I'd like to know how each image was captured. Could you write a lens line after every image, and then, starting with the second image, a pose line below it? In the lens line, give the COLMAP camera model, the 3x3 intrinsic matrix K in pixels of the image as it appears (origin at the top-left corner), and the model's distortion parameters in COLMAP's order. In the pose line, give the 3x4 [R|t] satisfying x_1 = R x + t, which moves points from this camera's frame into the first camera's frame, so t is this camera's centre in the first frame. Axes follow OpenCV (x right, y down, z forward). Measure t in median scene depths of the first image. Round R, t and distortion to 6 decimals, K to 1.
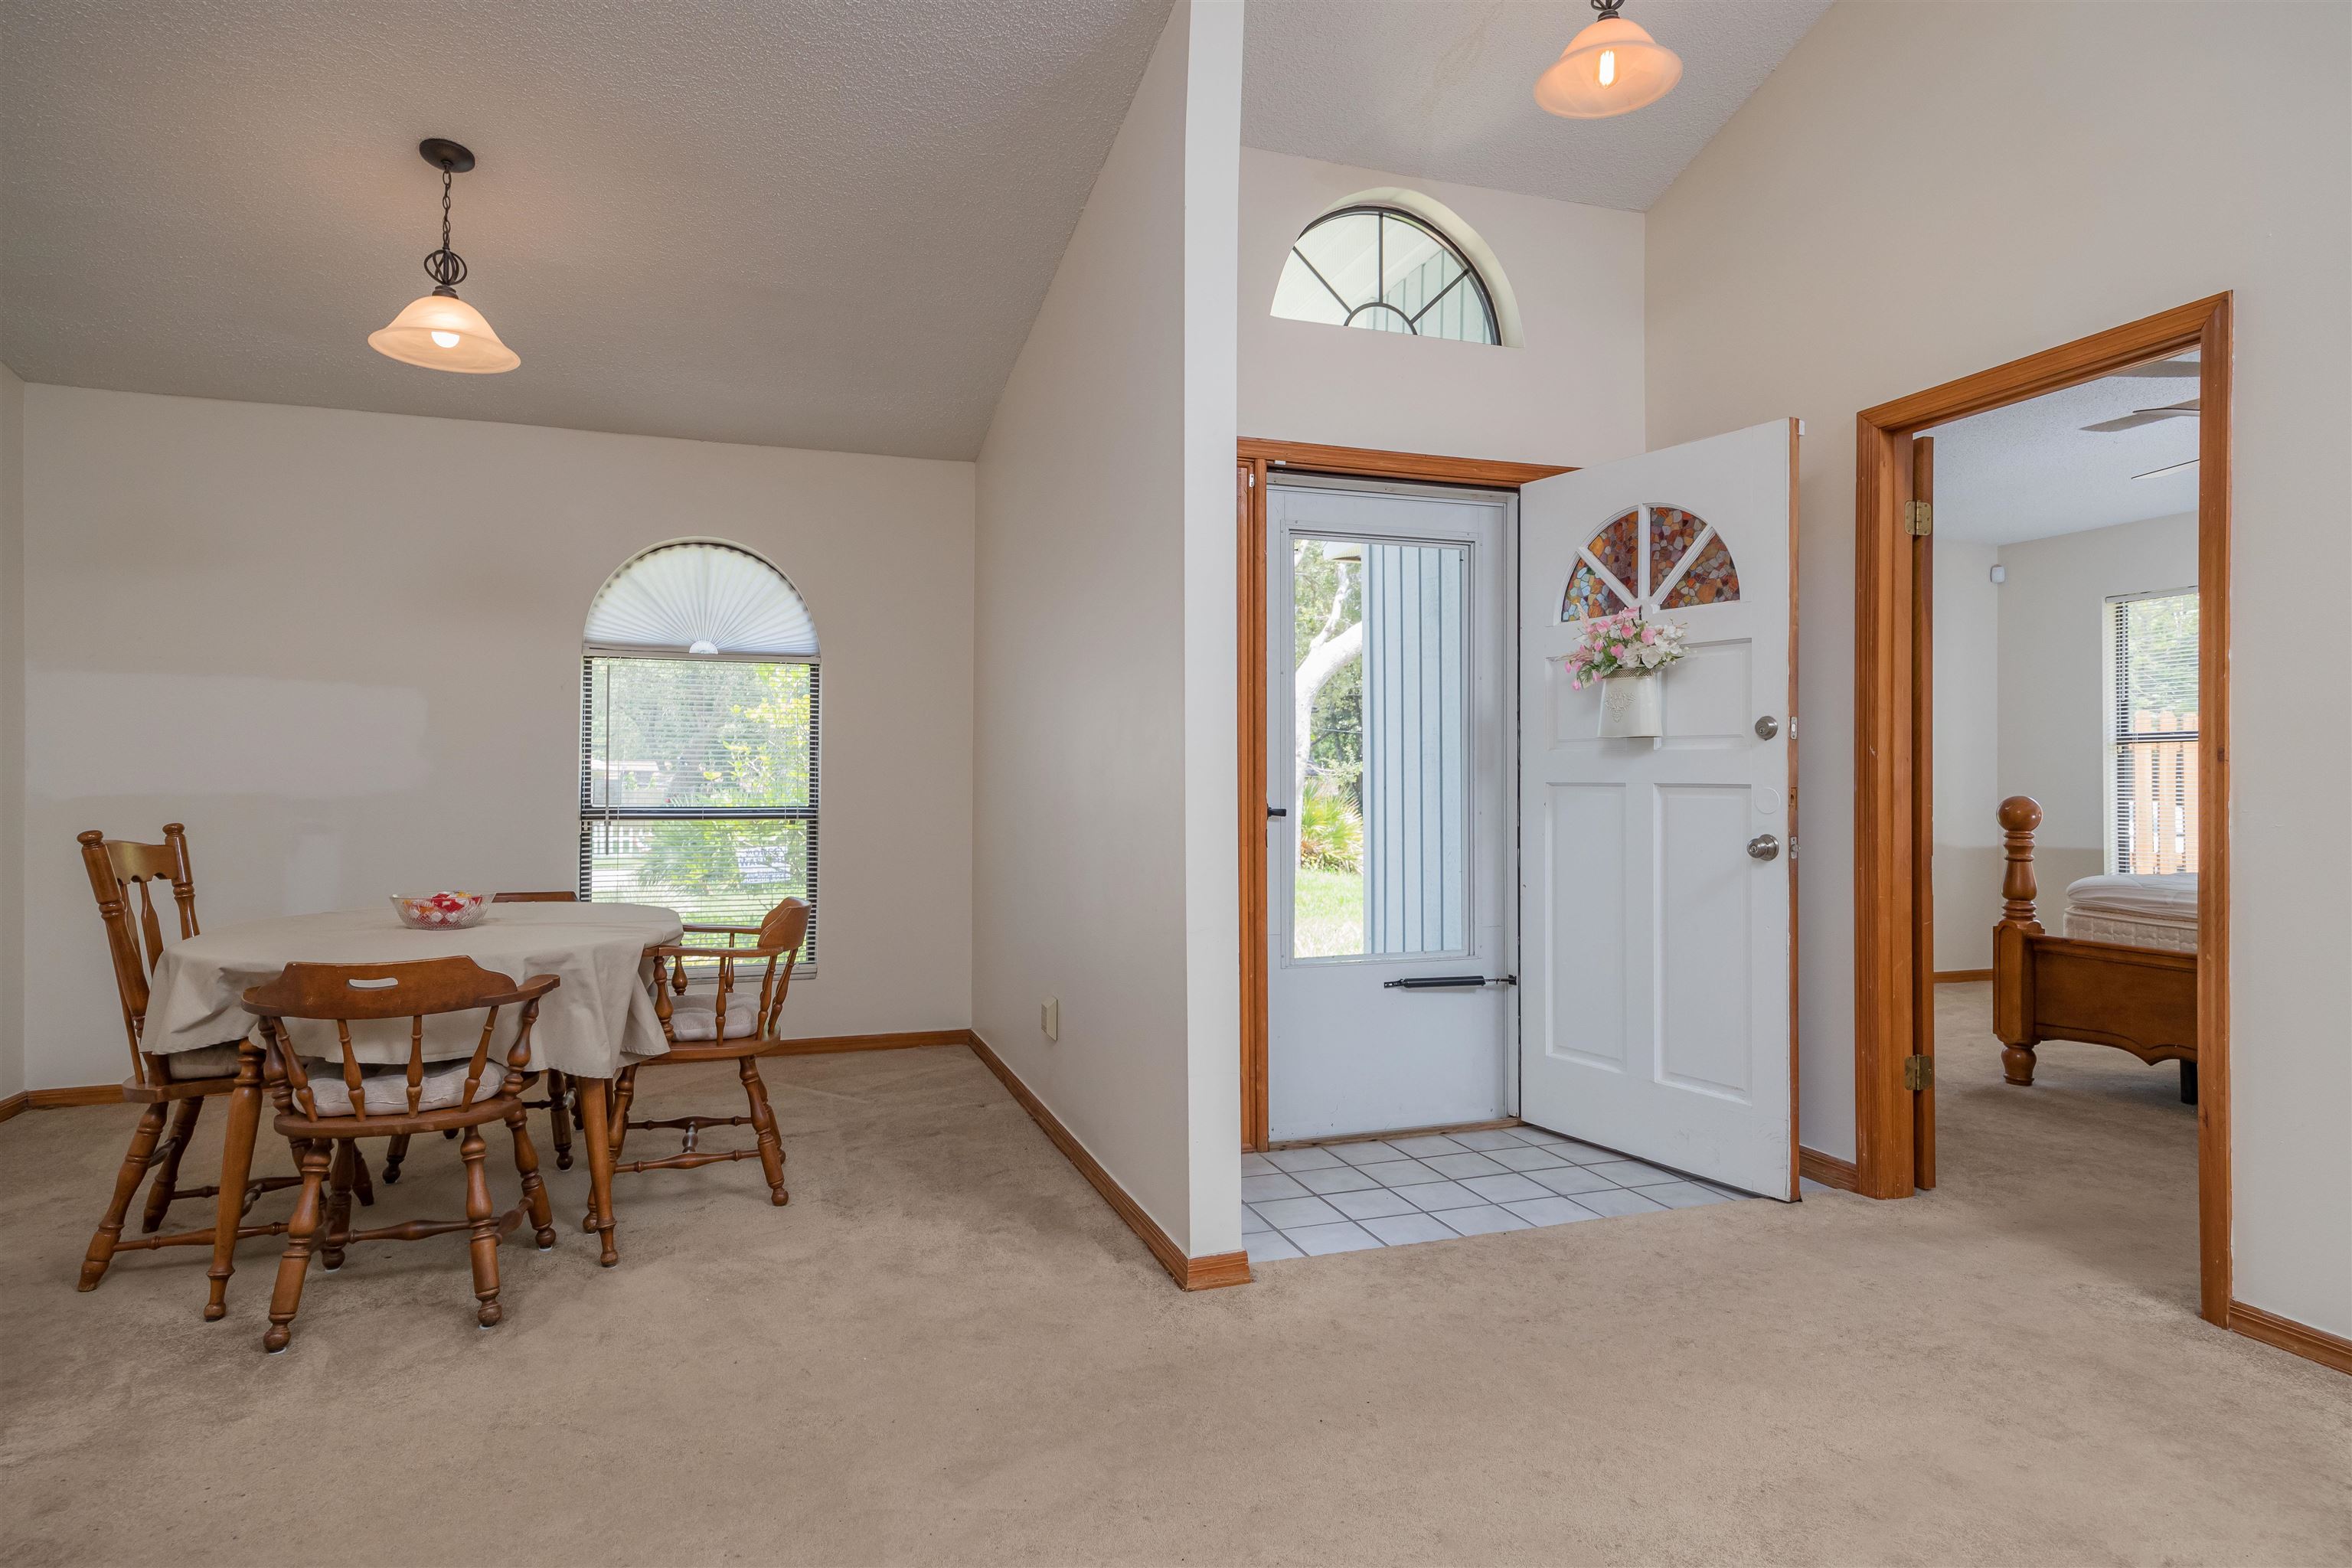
lens RADIAL K [[1286.9, 0, 1179.7], [0, 1286.9, 796.3], [0, 0, 1]] dist [0.018320, -0.000970]
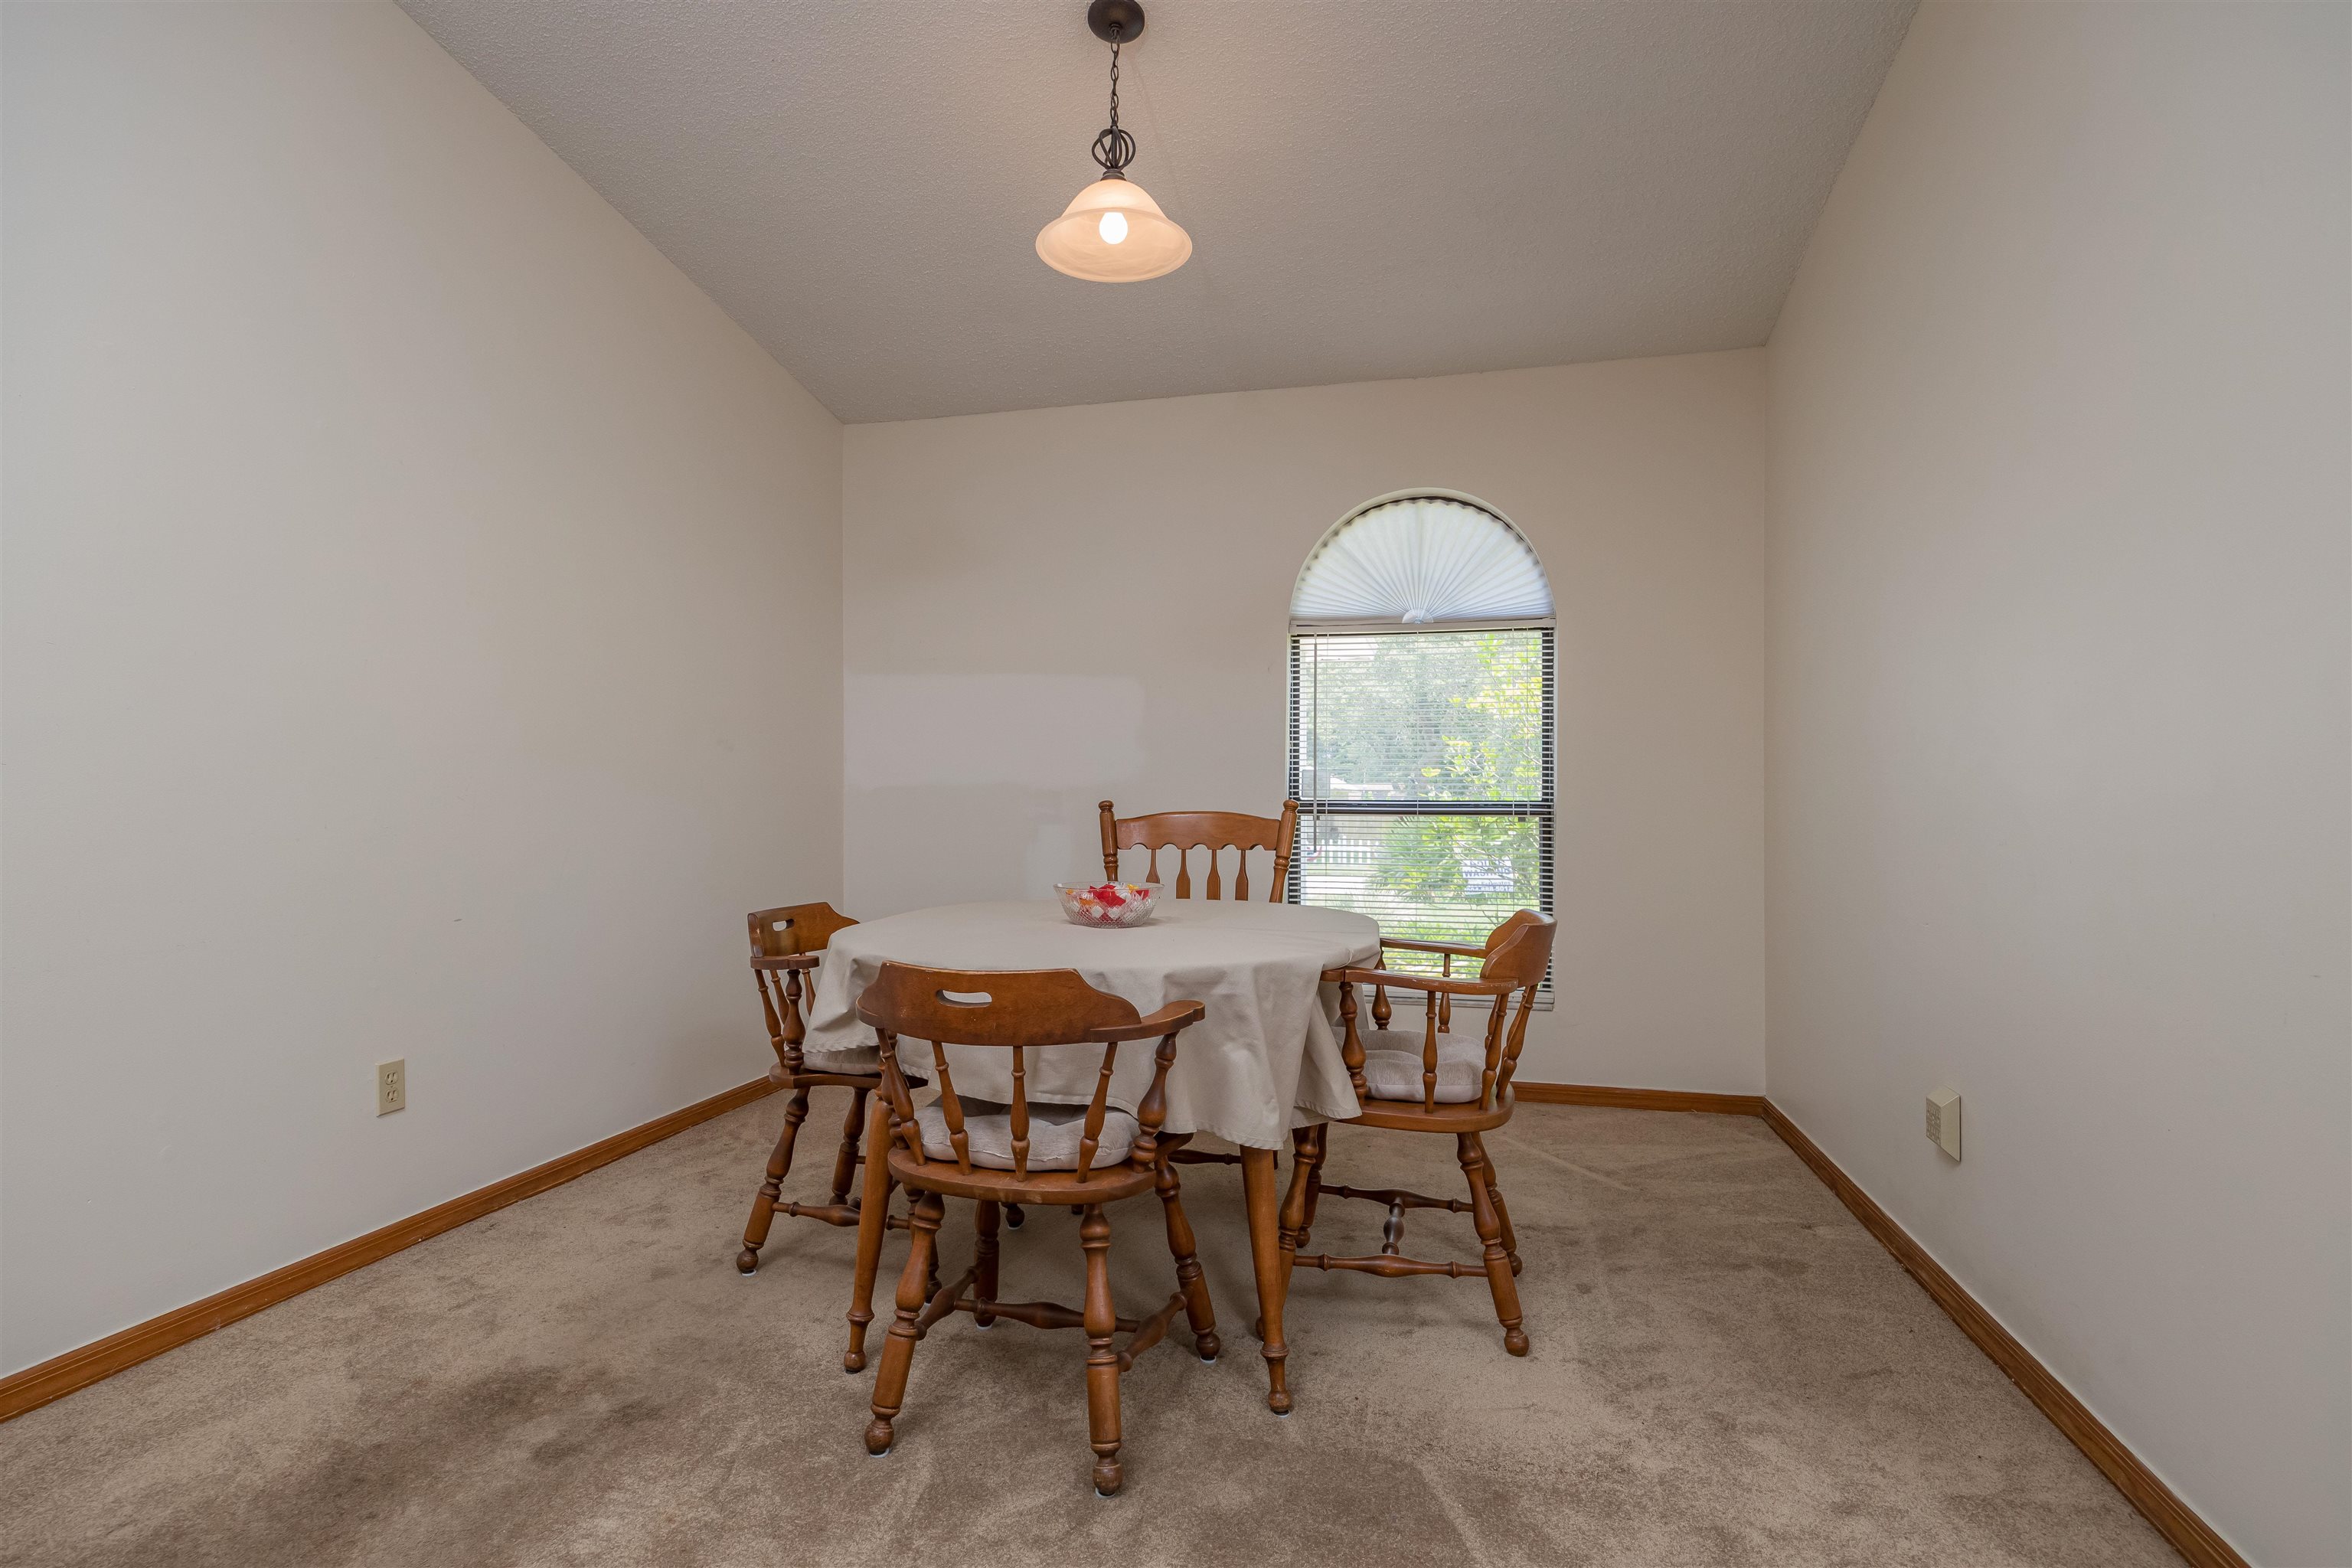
lens RADIAL K [[940.9, 0, 1177.0], [0, 940.9, 801.7], [0, 0, 1]] dist [0.007304, 0.000091]
pose [[0.807835, -0.017055, -0.589162, -0.154880], [-0.003309, 0.999434, -0.033469, 0.037721], [0.589400, 0.028987, 0.807321, 0.479404]]
